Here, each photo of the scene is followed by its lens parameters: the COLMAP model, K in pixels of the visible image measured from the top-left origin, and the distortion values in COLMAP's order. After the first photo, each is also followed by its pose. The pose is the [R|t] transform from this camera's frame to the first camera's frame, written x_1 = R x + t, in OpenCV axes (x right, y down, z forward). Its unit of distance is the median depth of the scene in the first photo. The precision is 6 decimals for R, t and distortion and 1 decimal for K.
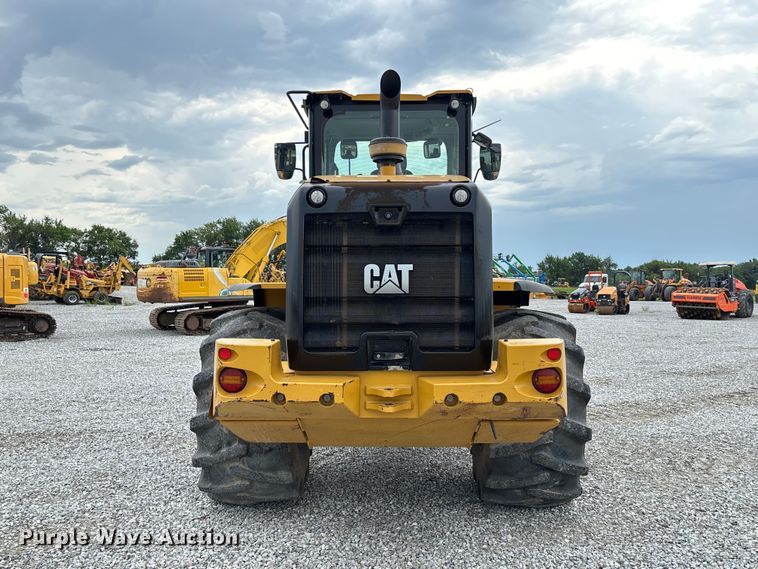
lens RADIAL K [[654.0, 0, 379.0], [0, 654.0, 284.5], [0, 0, 1]] dist [0.015280, 0.010820]
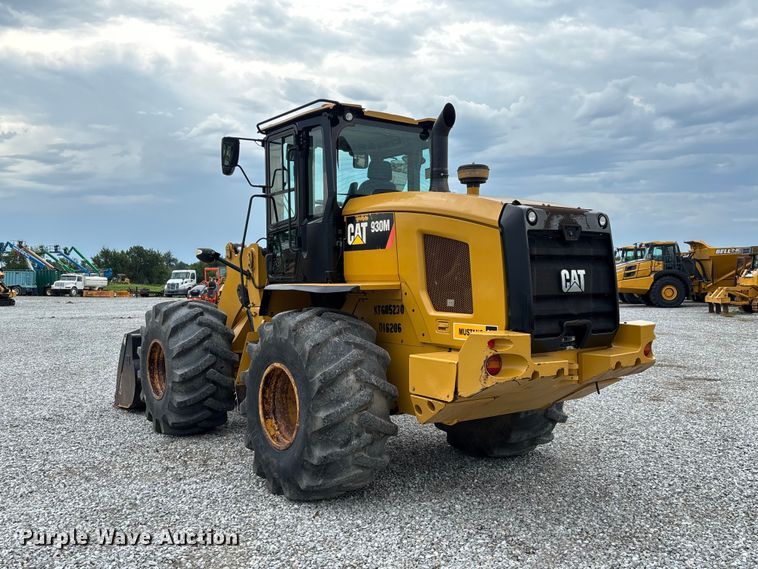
lens RADIAL K [[701.7, 0, 369.8], [0, 701.7, 277.8], [0, 0, 1]] dist [0.033619, 0.000232]
pose [[0.798366, -0.002232, 0.602168, -1.169882], [0.004548, 0.999987, -0.002323, -0.013075], [-0.602155, 0.004593, 0.798366, 0.099836]]
